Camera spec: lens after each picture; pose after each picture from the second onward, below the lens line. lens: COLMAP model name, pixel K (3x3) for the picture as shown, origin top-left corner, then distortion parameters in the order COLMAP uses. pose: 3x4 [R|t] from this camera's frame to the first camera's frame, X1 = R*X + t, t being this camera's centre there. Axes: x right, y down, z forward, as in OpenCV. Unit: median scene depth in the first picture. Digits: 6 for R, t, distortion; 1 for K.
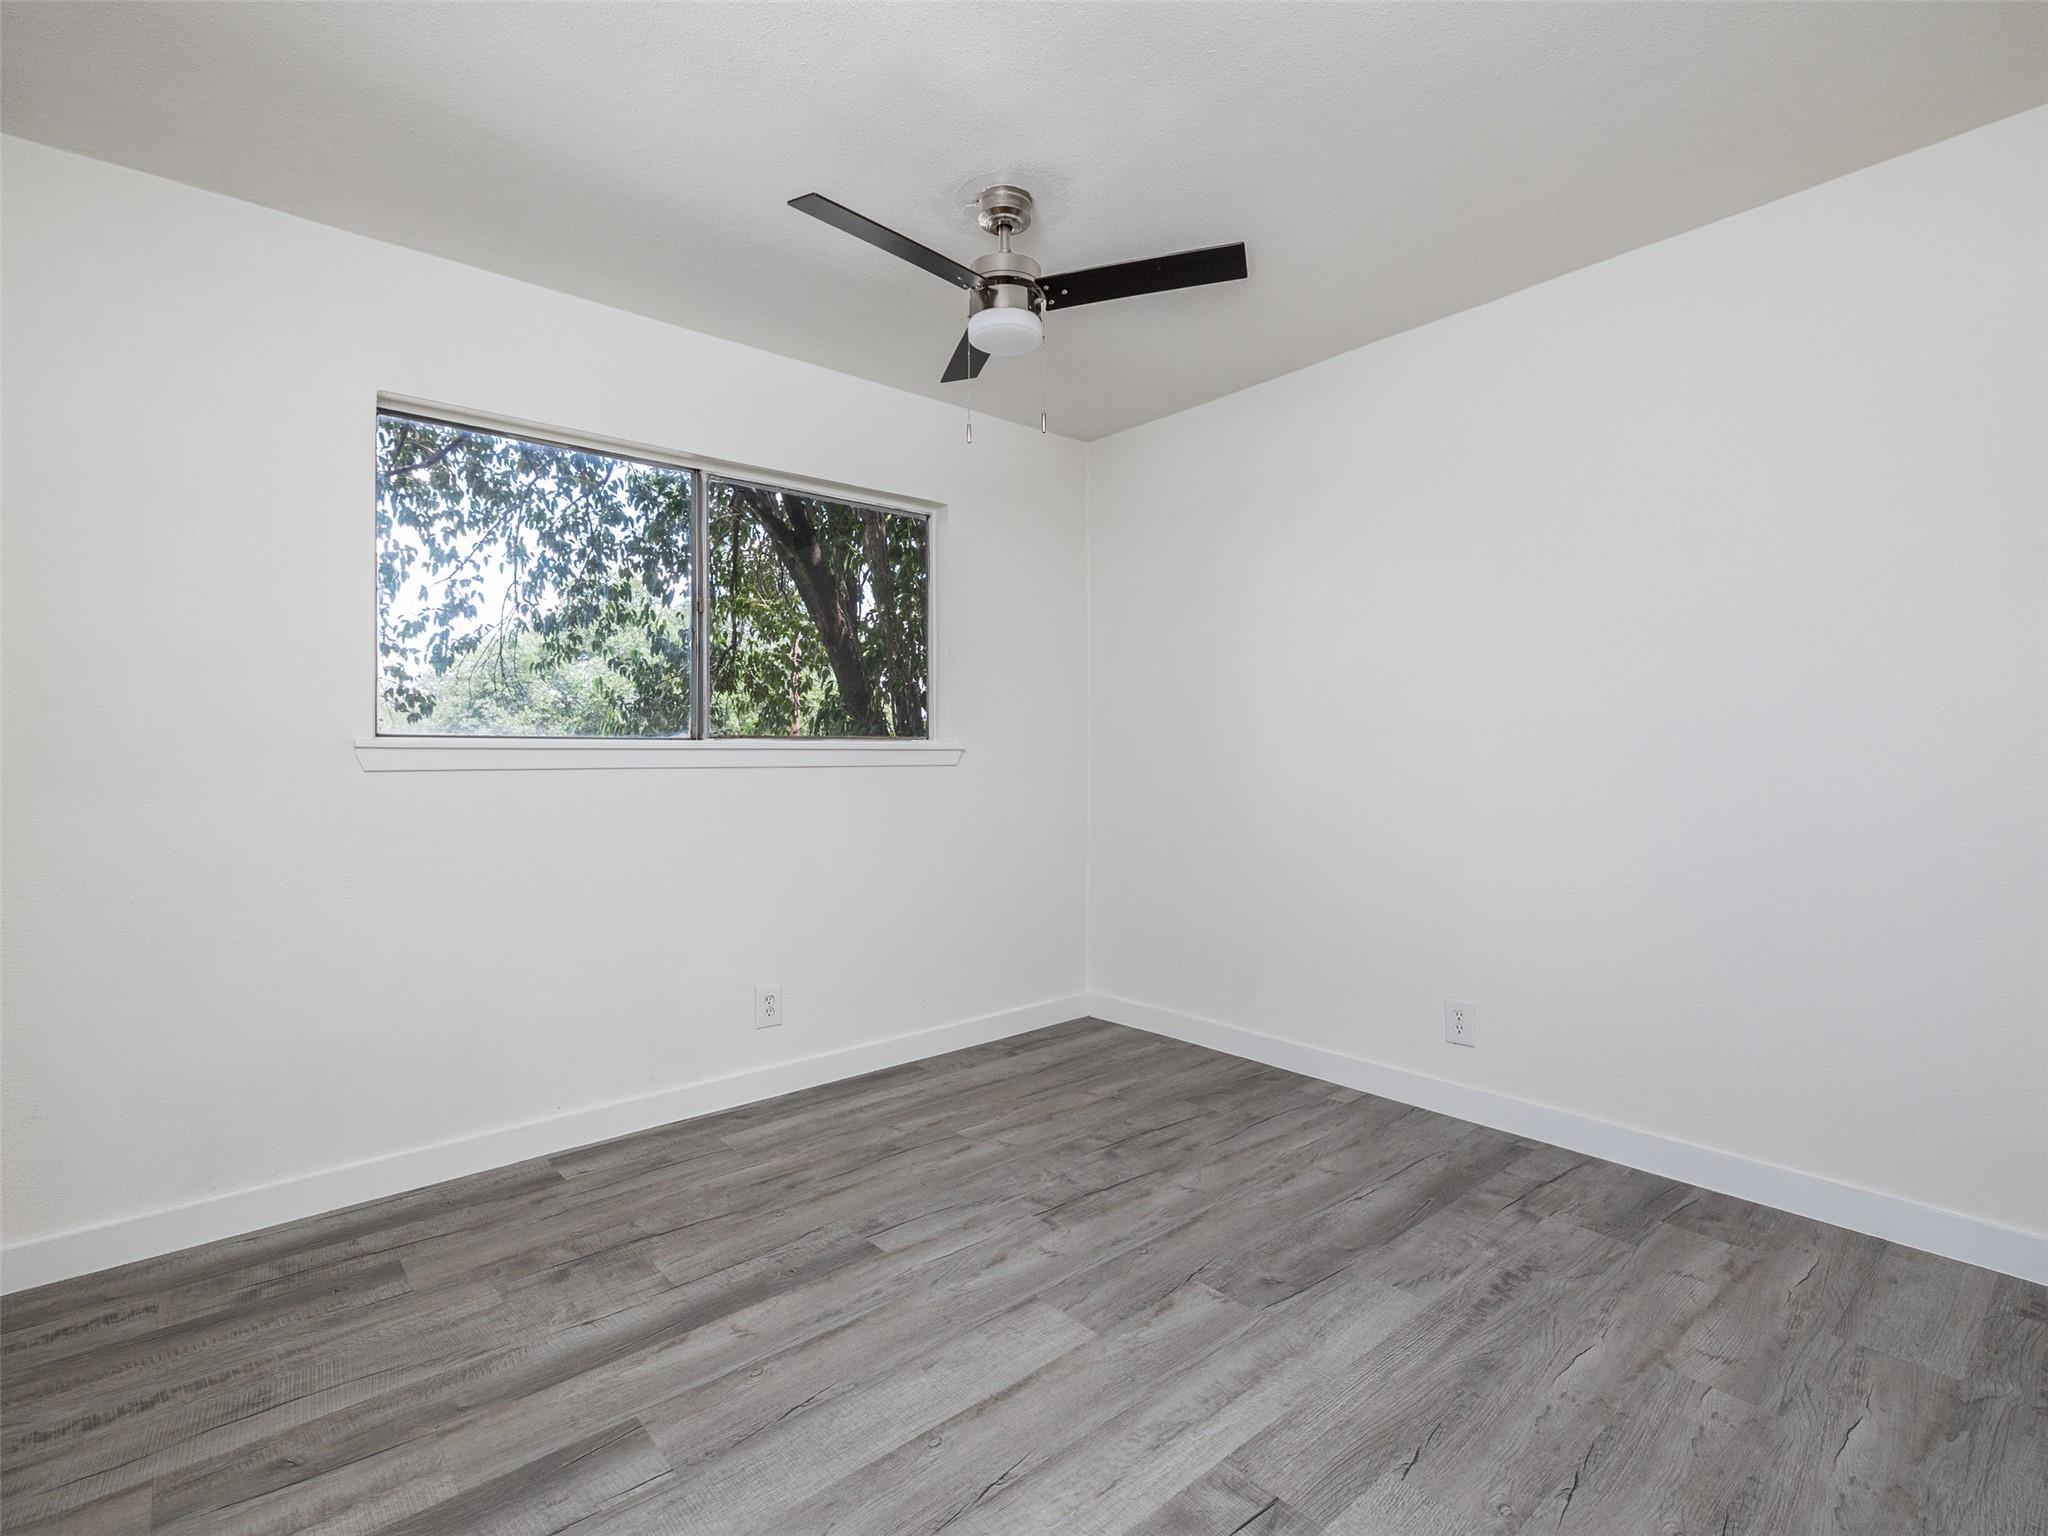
lens RADIAL K [[994.3, 0, 1024.9], [0, 994.3, 762.2], [0, 0, 1]] dist [0.004015, 0.000151]
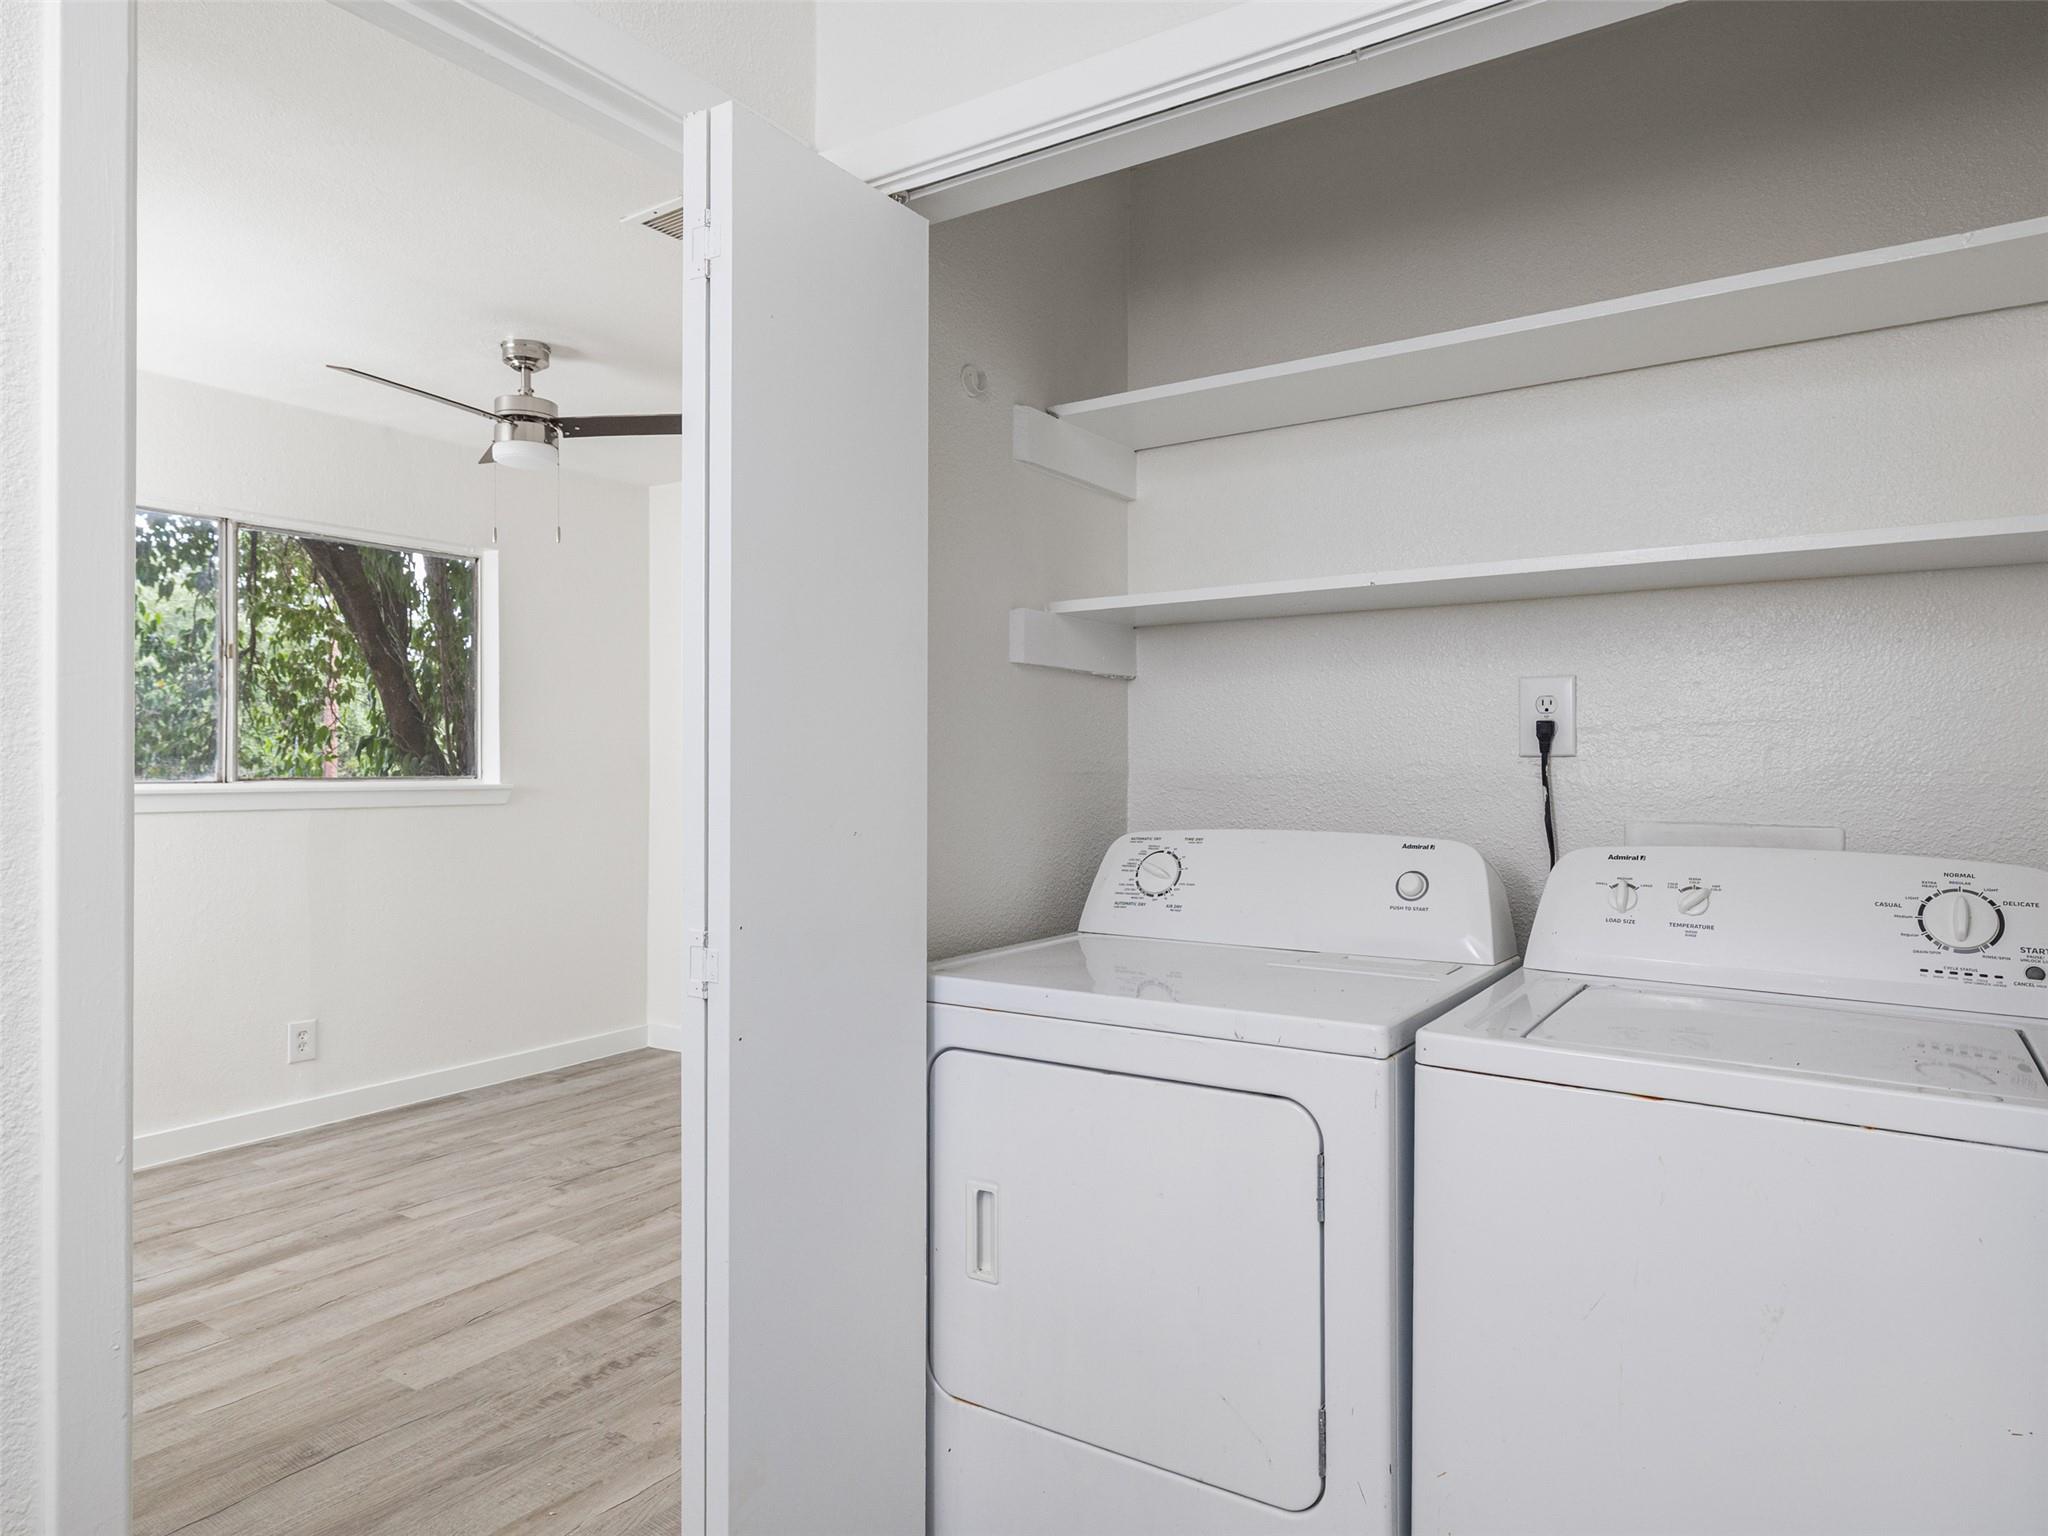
lens RADIAL K [[1274.0, 0, 1026.0], [0, 1274.0, 772.0], [0, 0, 1]] dist [-0.009252, 0.001685]
pose [[0.963111, 0.005988, 0.269038, 0.130035], [-0.005802, 0.999982, -0.001487, -0.042052], [-0.269042, -0.000129, 0.963129, -0.558925]]
